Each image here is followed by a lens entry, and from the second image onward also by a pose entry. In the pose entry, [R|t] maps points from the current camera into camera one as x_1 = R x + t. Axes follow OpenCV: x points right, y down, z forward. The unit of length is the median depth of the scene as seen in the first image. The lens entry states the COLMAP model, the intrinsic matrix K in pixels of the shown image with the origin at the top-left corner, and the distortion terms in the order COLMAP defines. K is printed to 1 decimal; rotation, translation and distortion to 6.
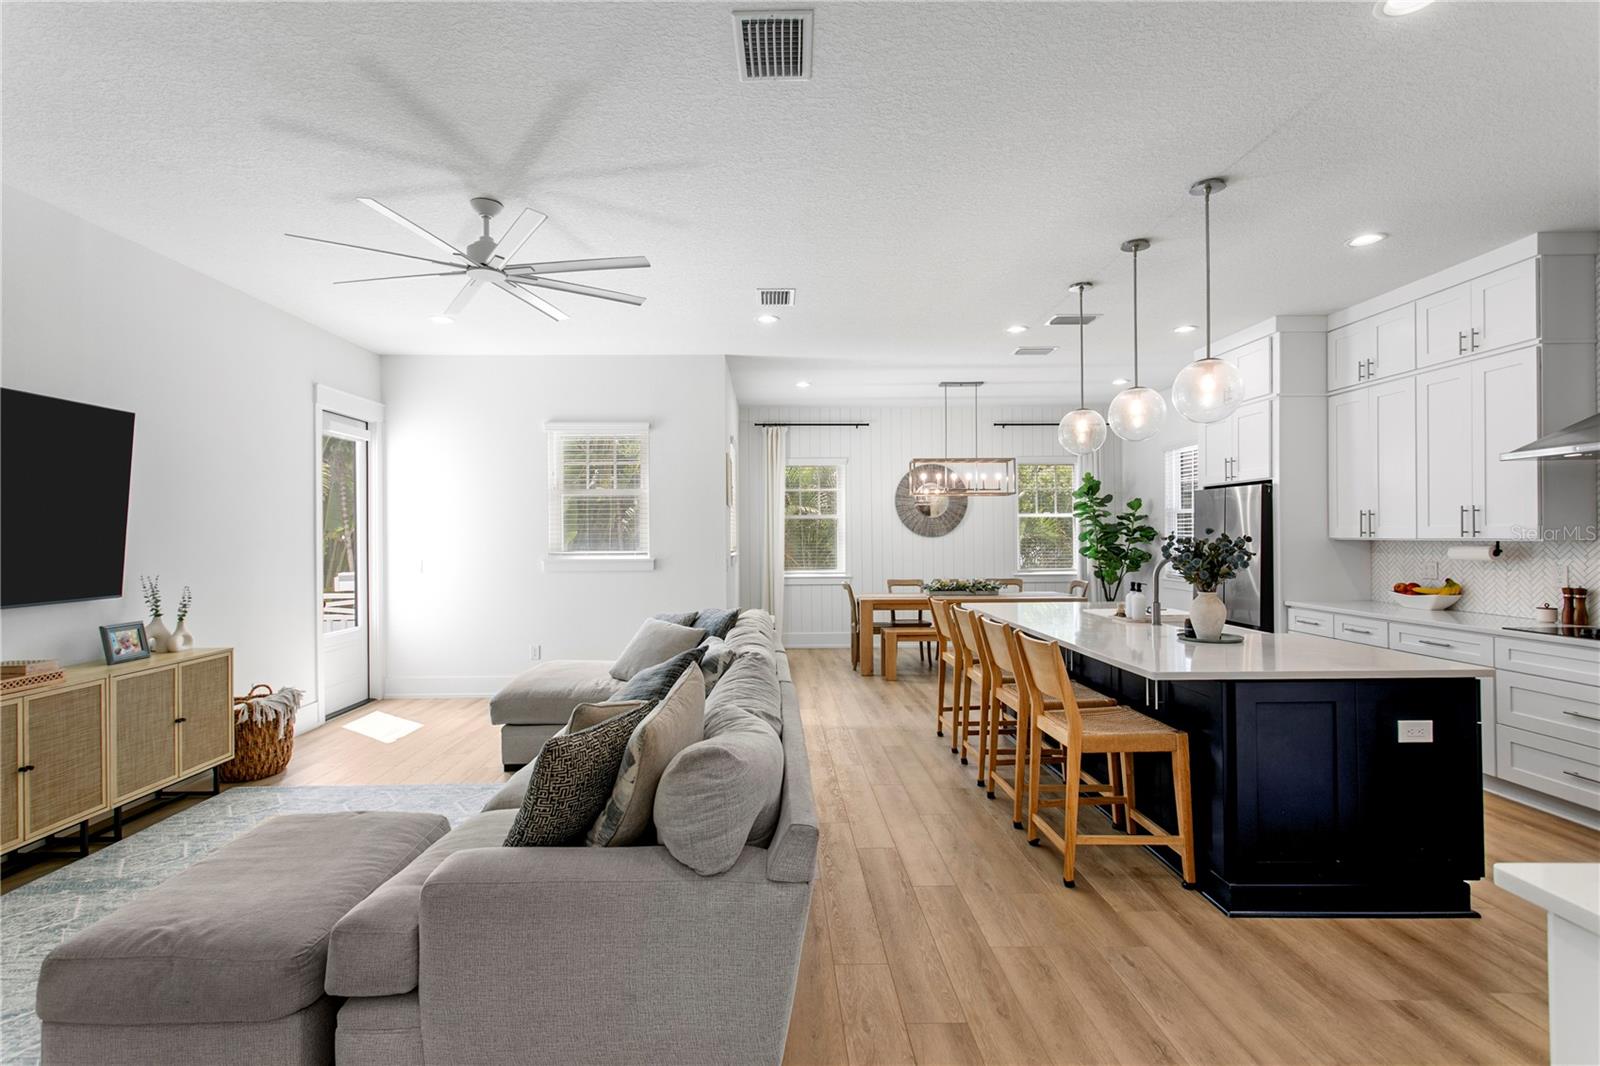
lens RADIAL K [[762.1, 0, 781.0], [0, 762.1, 529.4], [0, 0, 1]] dist [-0.003532, 0.003370]
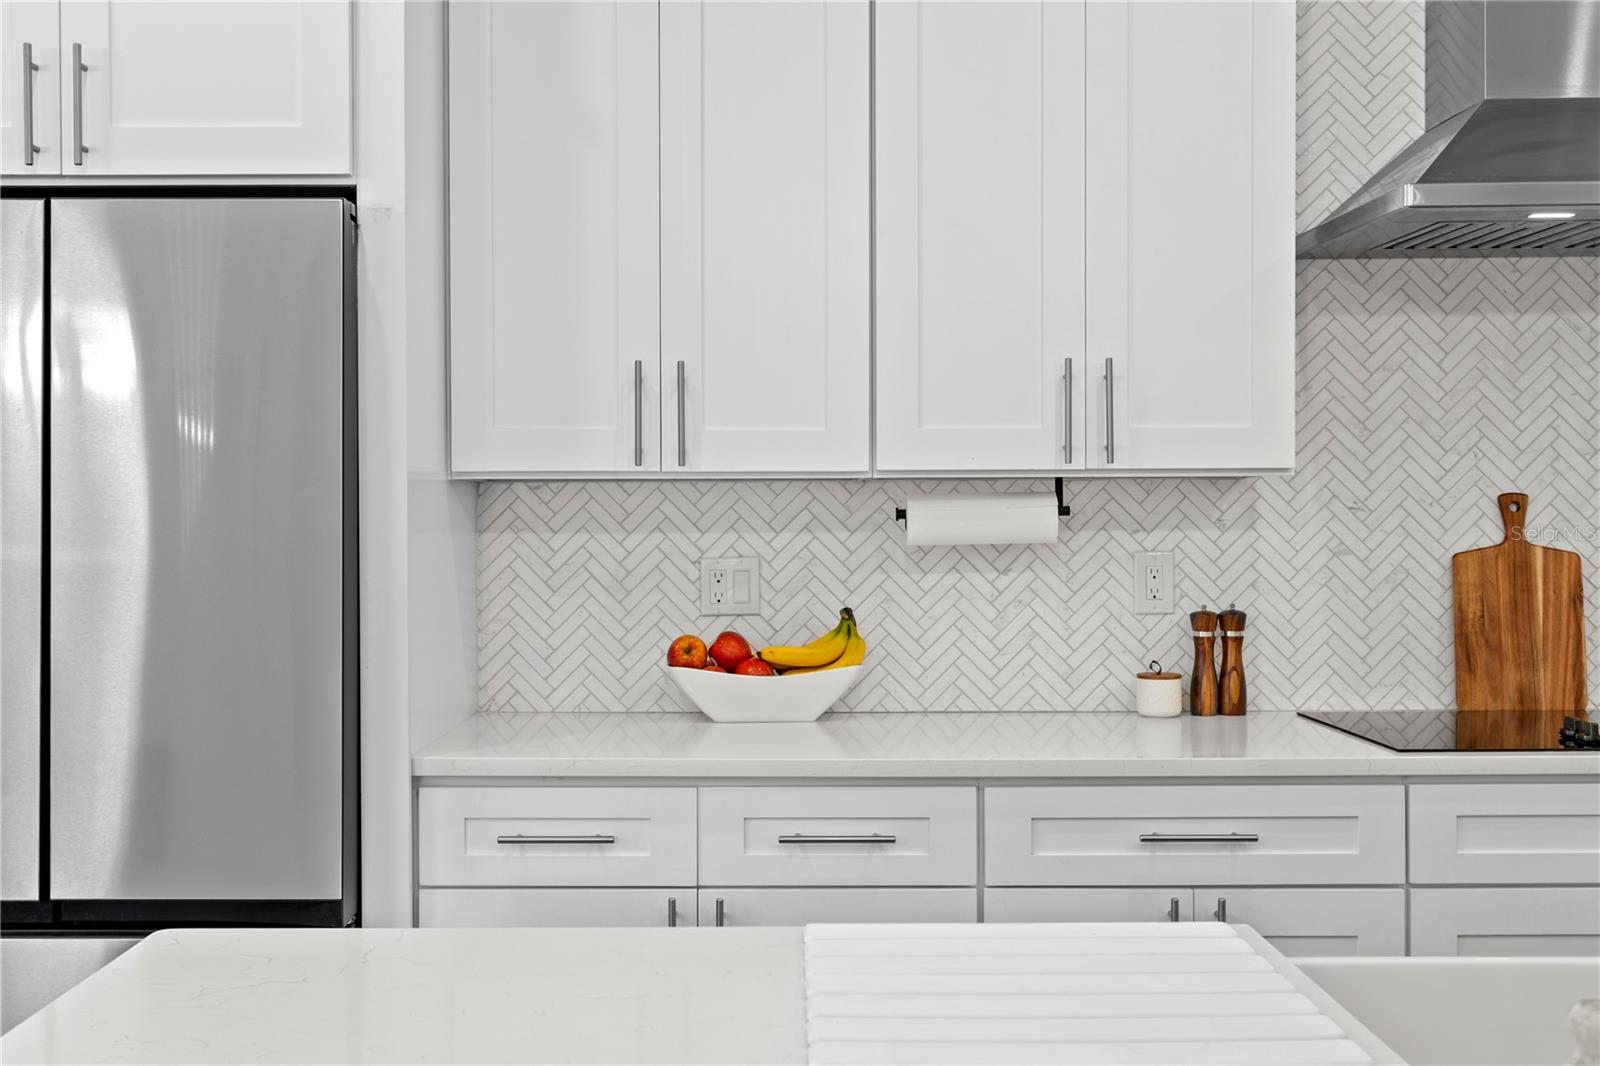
lens RADIAL K [[1708.3, 0, 791.2], [0, 1708.3, 524.6], [0, 0, 1]] dist [-0.004316, 0.000000]
pose [[0.010186, -0.006636, 0.999926, 0.245179], [-0.004625, 0.999967, 0.006684, 0.032428], [-0.999937, -0.004692, 0.010155, 1.205185]]
